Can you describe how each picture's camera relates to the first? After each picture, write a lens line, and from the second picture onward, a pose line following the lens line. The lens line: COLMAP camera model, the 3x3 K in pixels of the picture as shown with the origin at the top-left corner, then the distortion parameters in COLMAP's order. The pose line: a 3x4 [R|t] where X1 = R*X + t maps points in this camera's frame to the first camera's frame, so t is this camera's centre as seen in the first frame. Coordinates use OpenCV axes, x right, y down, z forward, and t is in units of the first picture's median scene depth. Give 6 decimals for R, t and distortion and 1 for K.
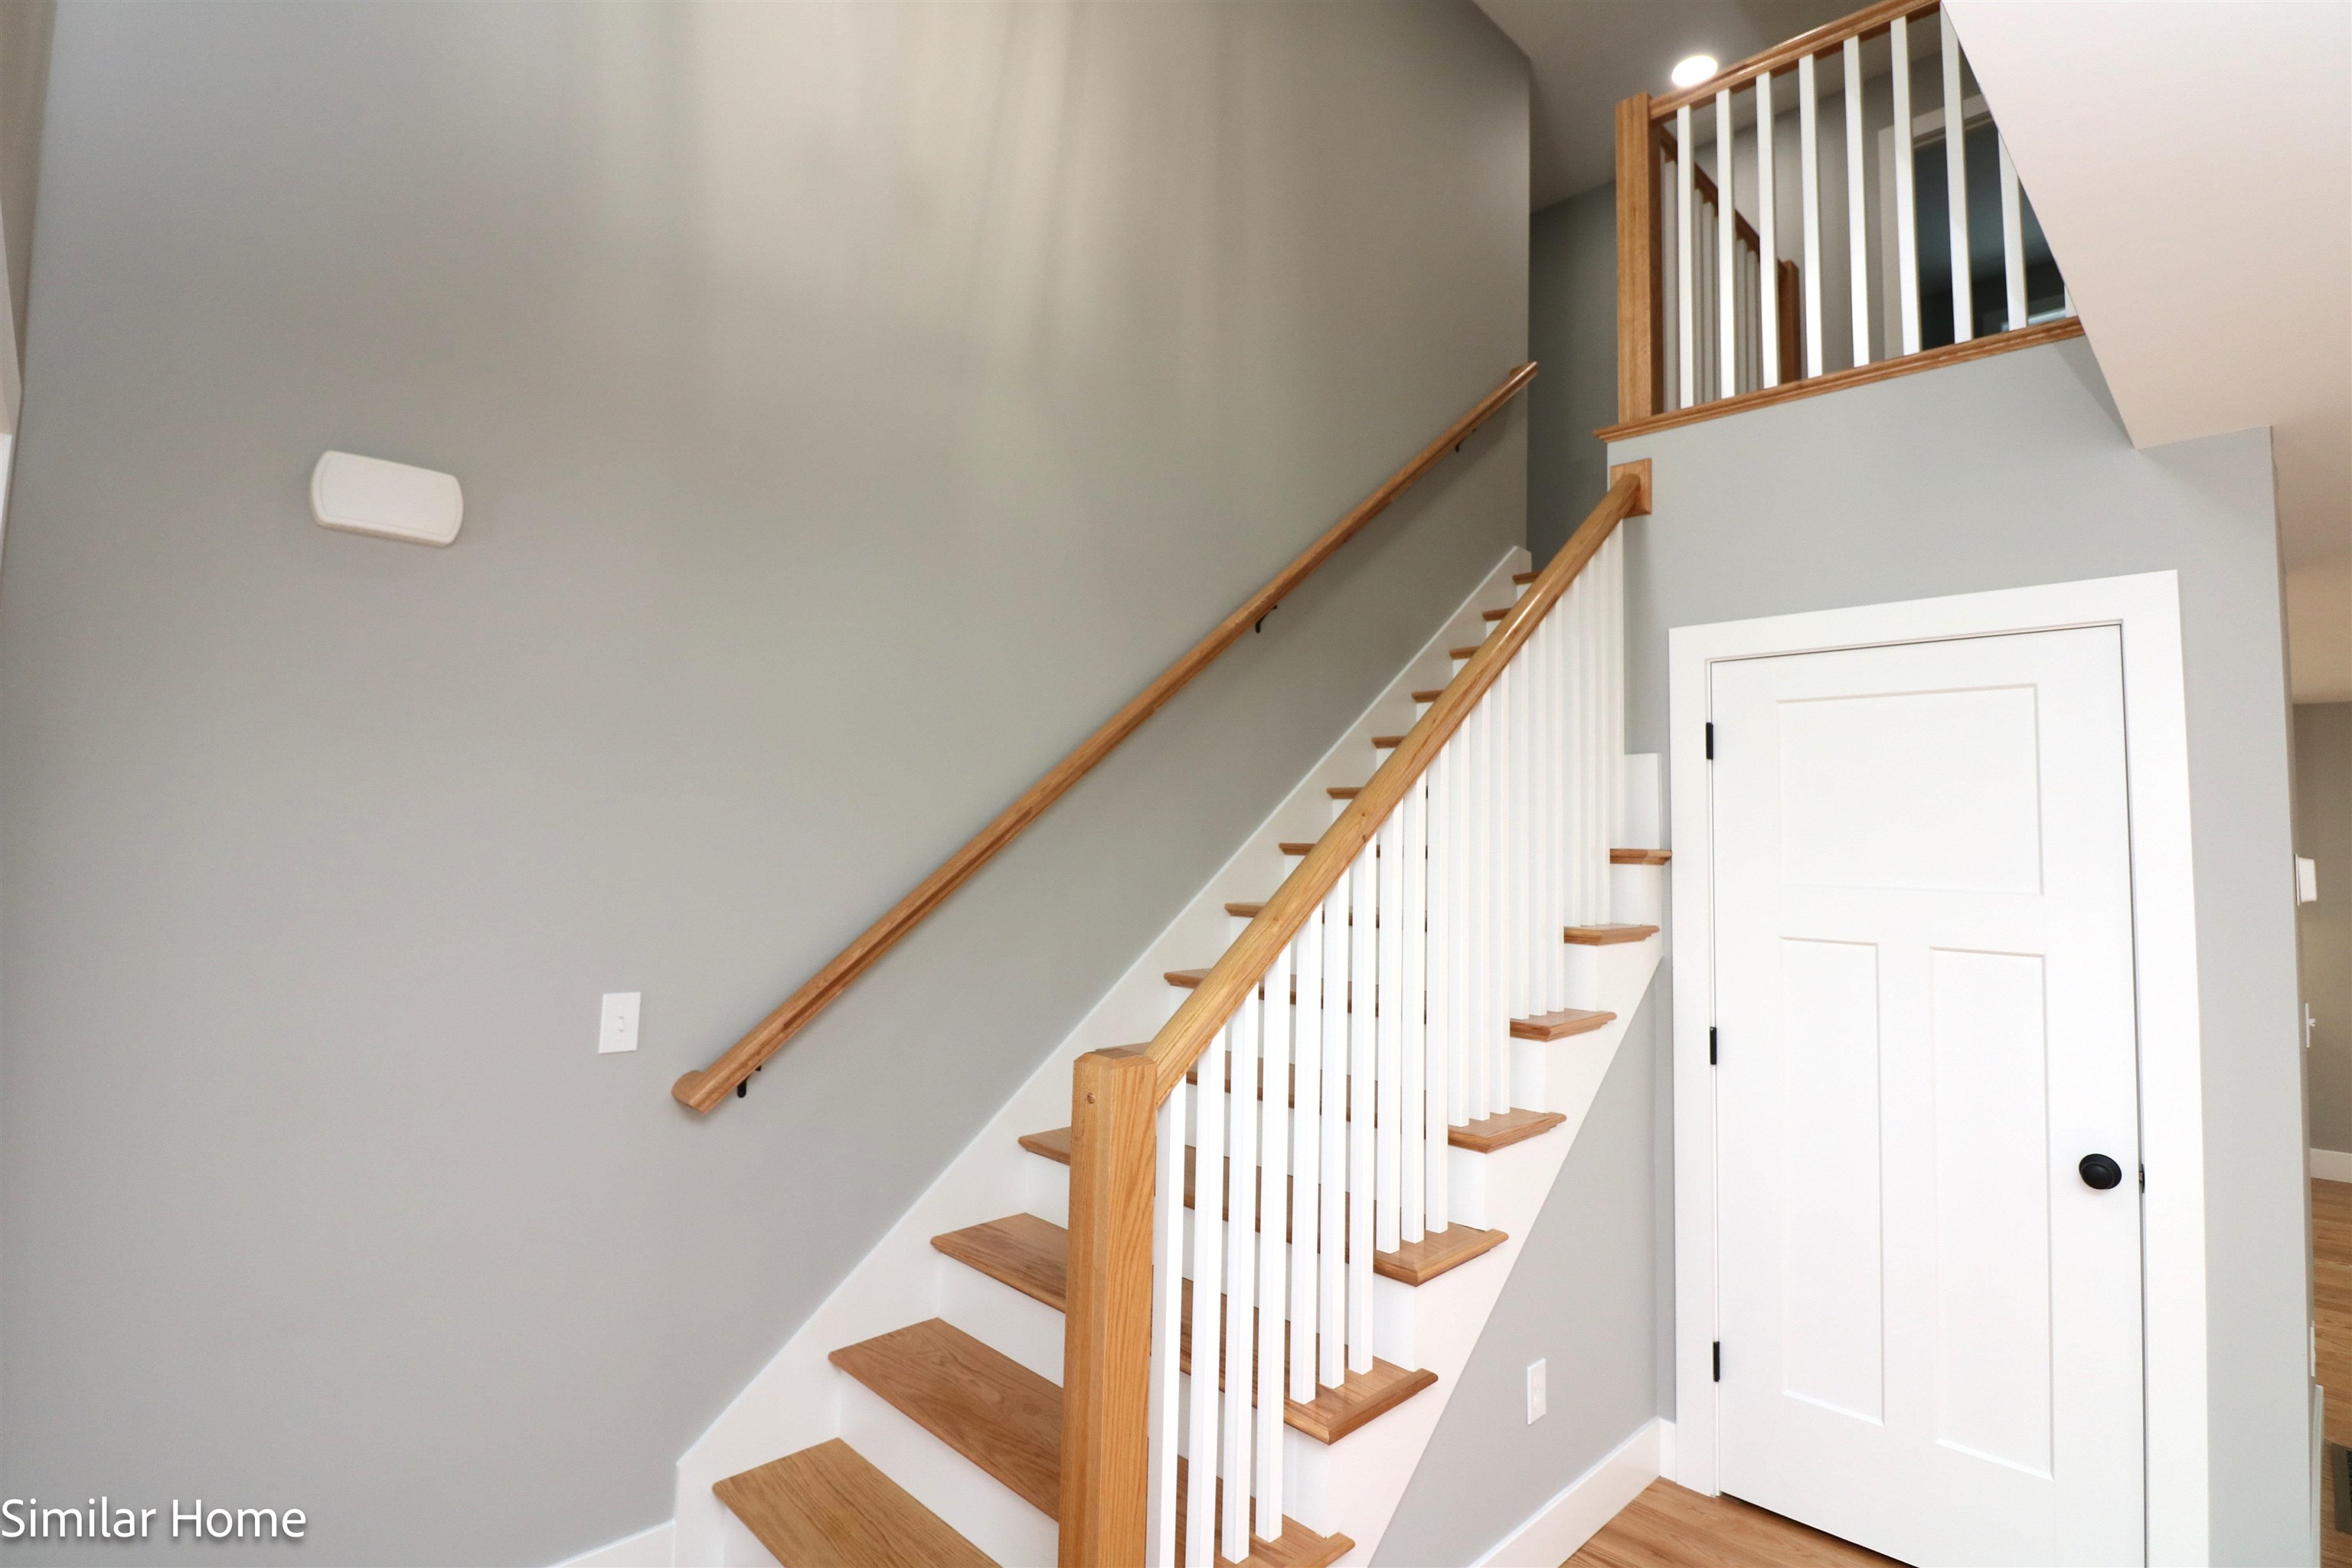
lens RADIAL K [[1190.1, 0, 1138.8], [0, 1190.1, 835.4], [0, 0, 1]] dist [-0.005586, -0.009273]
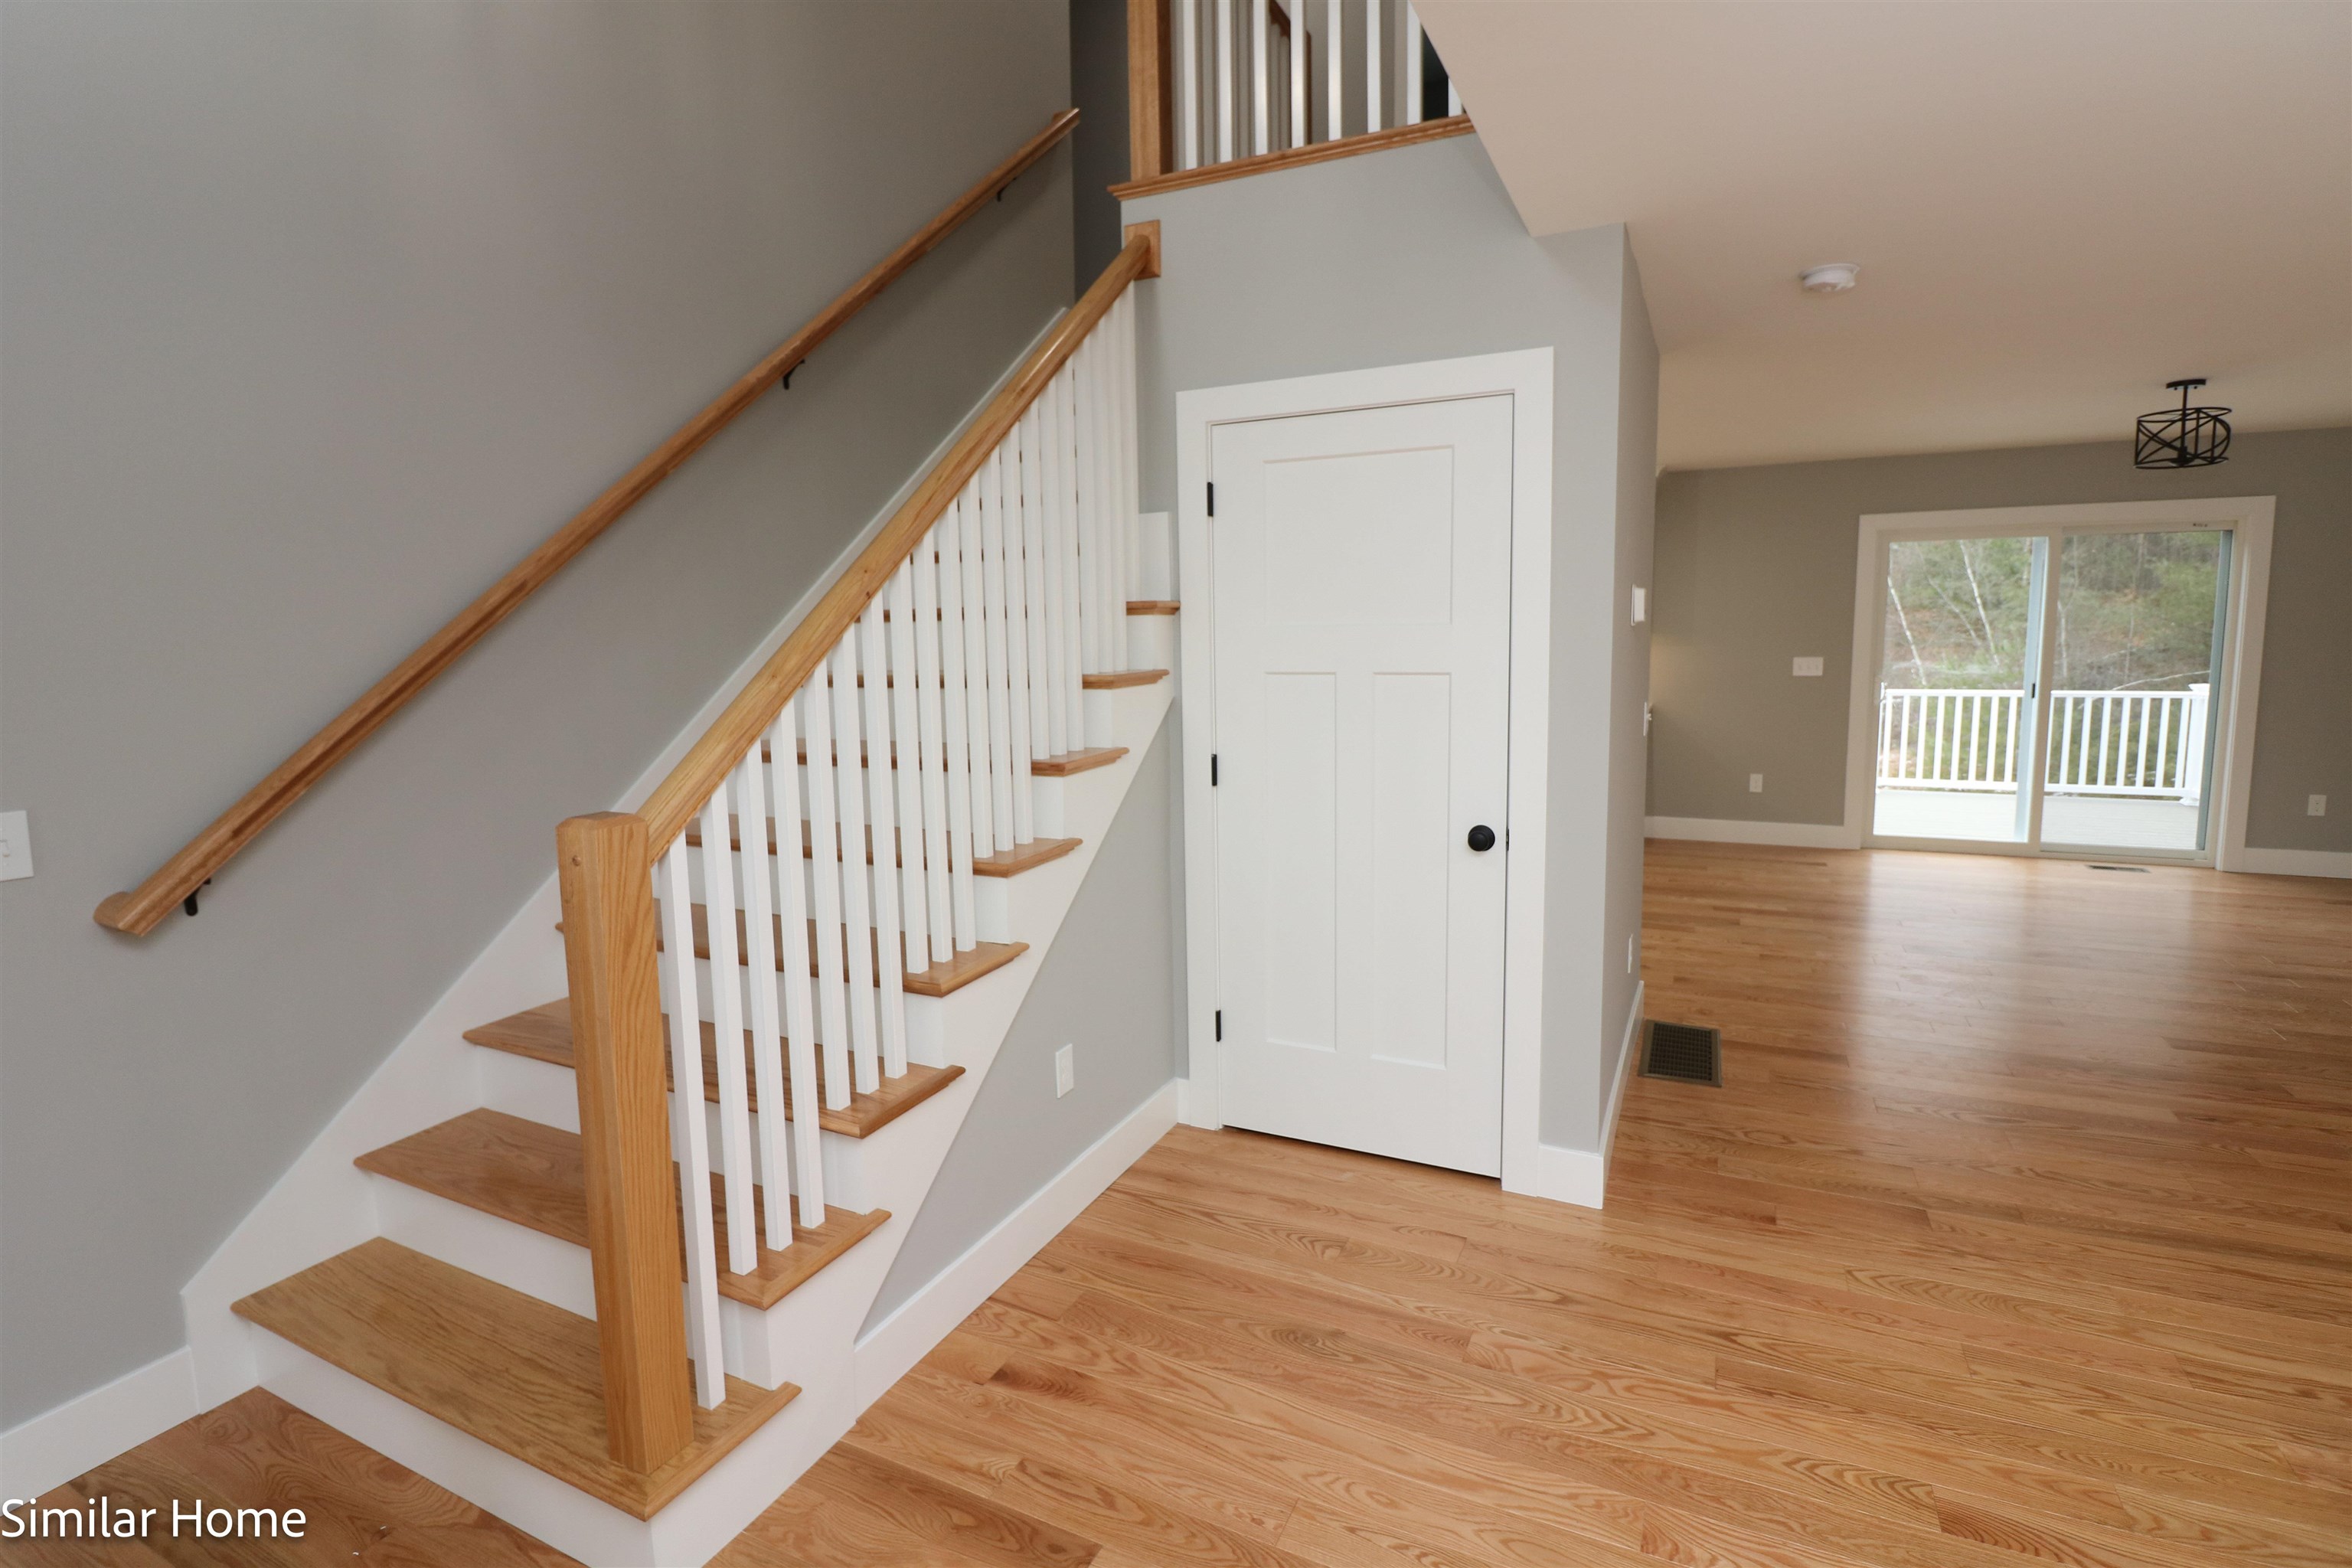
lens RADIAL K [[1190.1, 0, 1261.0], [0, 1190.1, 857.3], [0, 0, 1]] dist [-0.005586, -0.009273]
pose [[0.934462, -0.107089, 0.339577, 0.128658], [0.040028, 0.979250, 0.198664, 0.032838], [-0.353806, -0.172052, 0.919358, -0.103979]]
